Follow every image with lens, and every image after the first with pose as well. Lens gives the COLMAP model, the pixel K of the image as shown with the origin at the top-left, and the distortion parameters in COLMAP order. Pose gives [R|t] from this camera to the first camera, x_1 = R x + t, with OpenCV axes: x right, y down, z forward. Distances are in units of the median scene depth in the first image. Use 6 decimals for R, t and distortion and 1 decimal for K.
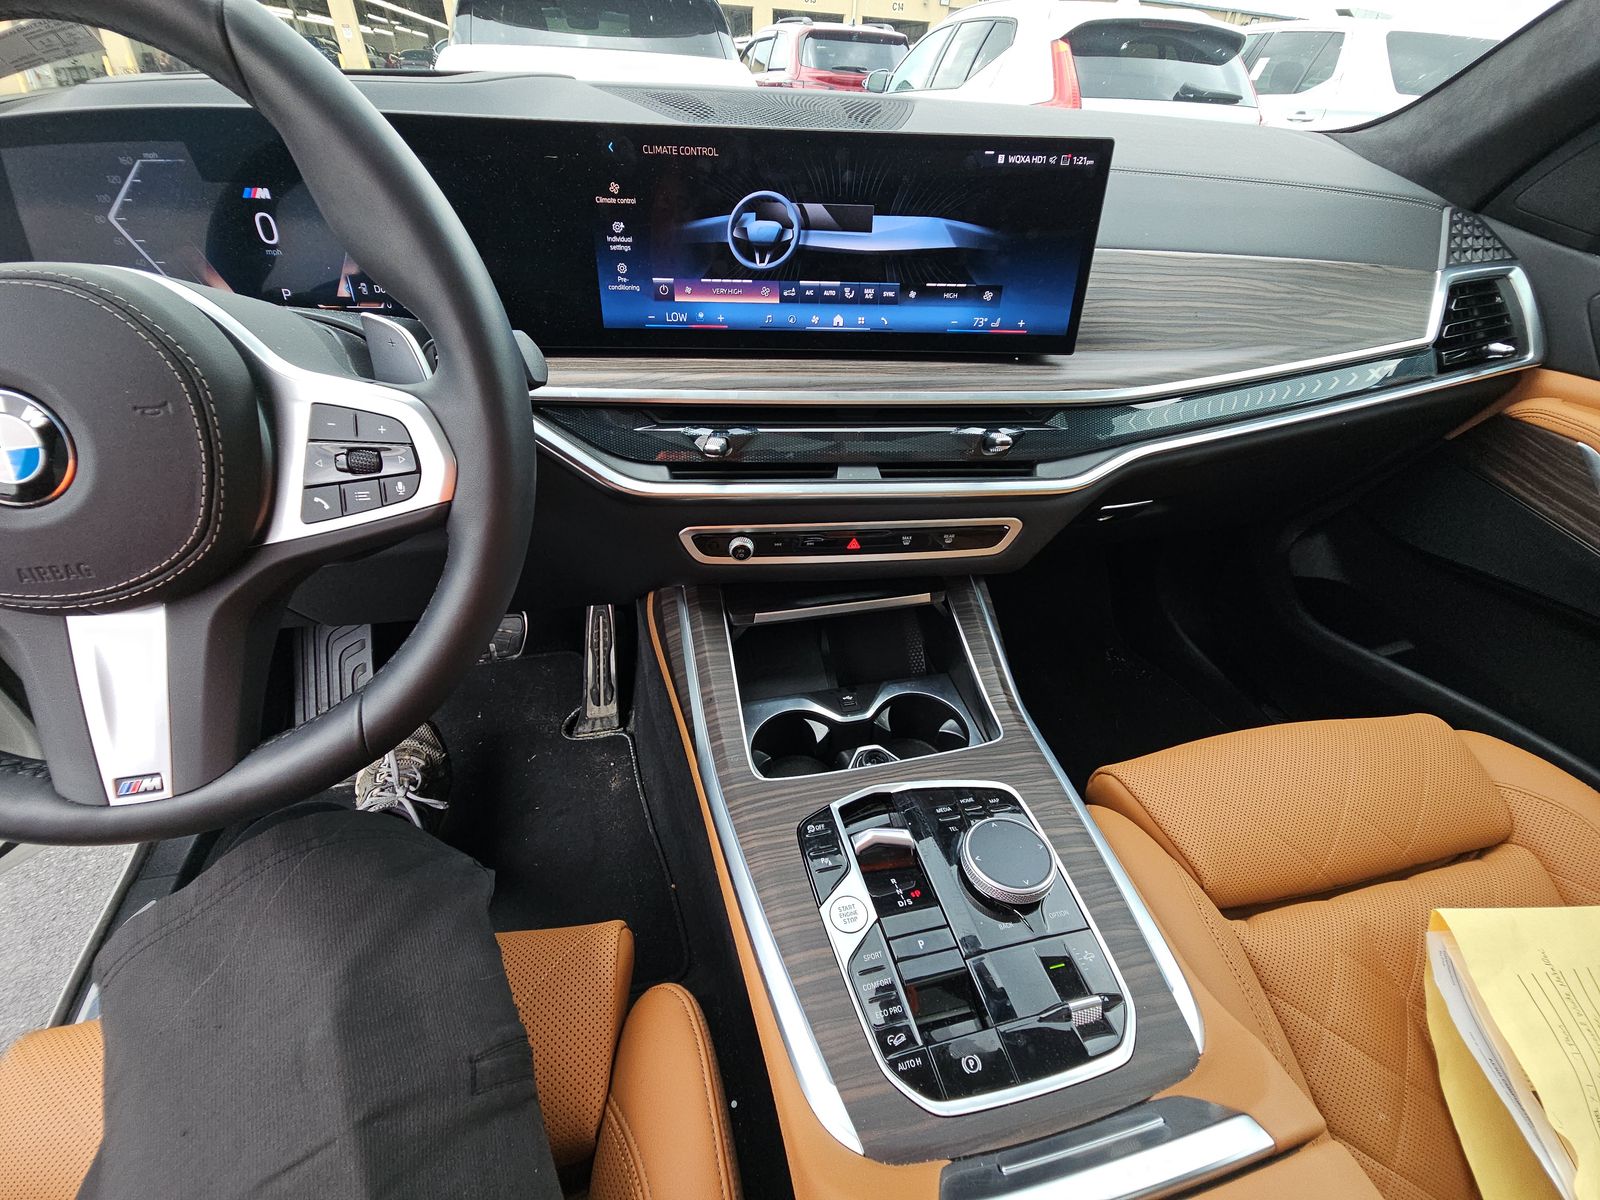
lens RADIAL K [[652.5, 0, 800.0], [0, 652.5, 600.0], [0, 0, 1]] dist [0.010693, -0.008110]
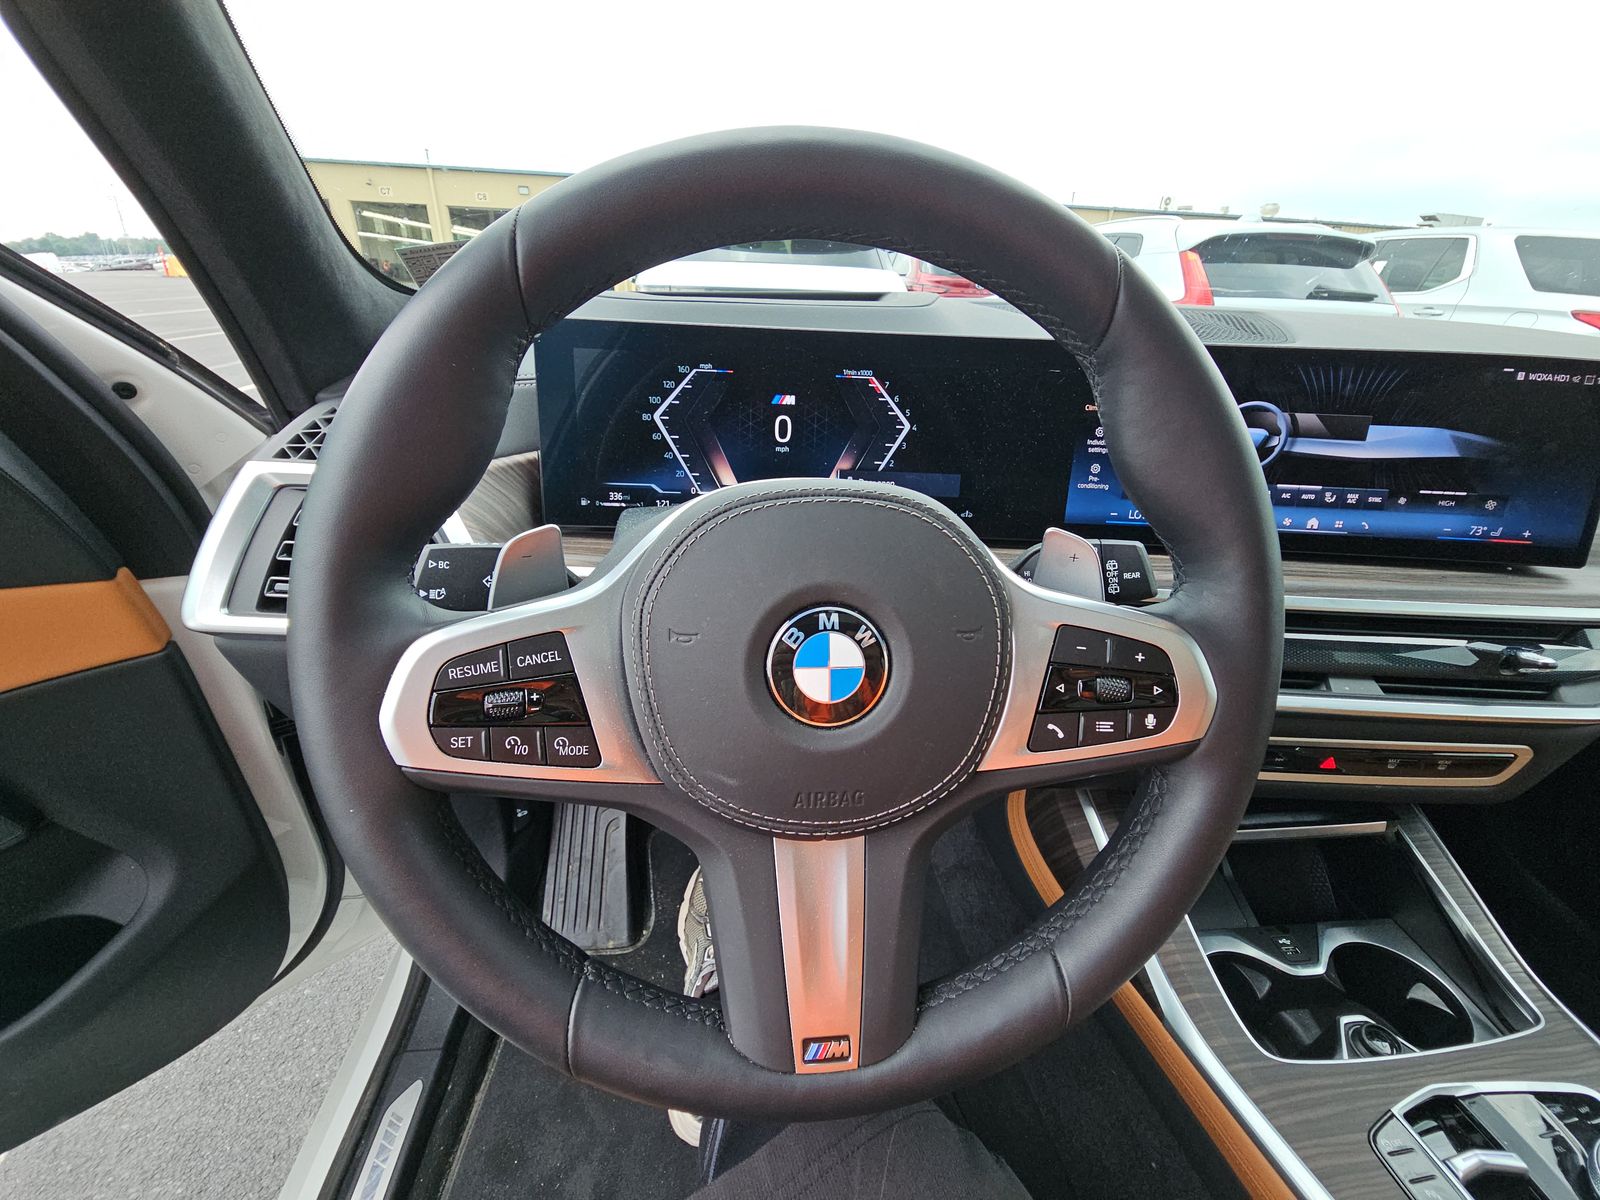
lens RADIAL K [[659.1, 0, 800.0], [0, 659.1, 600.0], [0, 0, 1]] dist [0.003409, -0.005355]
pose [[0.990839, 0.050760, -0.125146, -0.563742], [-0.077166, 0.973297, -0.216188, -0.057438], [0.110831, 0.223865, 0.968298, 0.019287]]
